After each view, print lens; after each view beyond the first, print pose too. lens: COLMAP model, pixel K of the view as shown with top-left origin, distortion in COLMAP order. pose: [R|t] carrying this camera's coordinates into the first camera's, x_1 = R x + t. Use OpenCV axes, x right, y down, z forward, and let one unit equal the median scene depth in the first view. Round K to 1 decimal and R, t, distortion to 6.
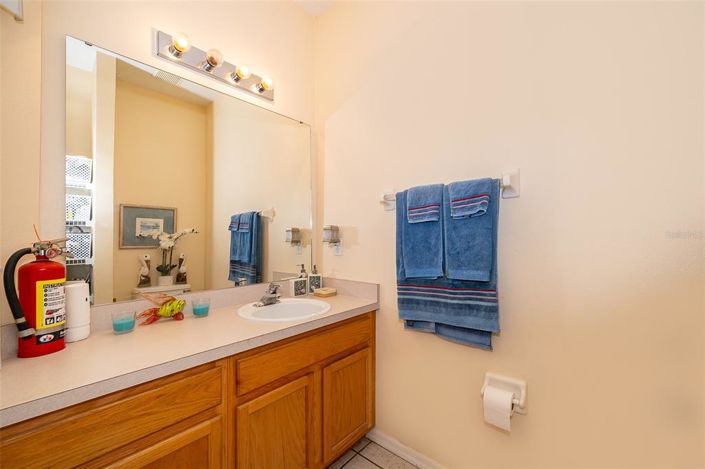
lens RADIAL K [[290.9, 0, 345.0], [0, 290.9, 233.4], [0, 0, 1]] dist [-0.003104, -0.000342]
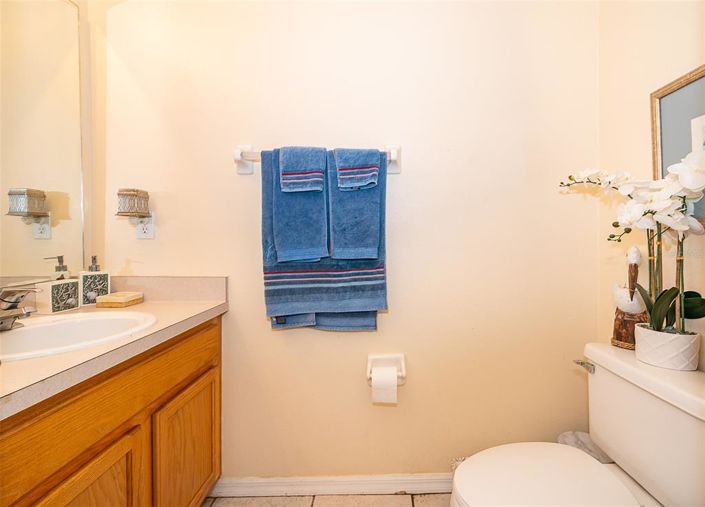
lens RADIAL K [[346.0, 0, 352.5], [0, 346.0, 253.5], [0, 0, 1]] dist [-0.001856, -0.001124]
pose [[0.709797, -0.000633, 0.704406, -0.306444], [-0.022350, 0.999476, 0.023420, 0.106103], [-0.704051, -0.032367, 0.709411, 0.216223]]
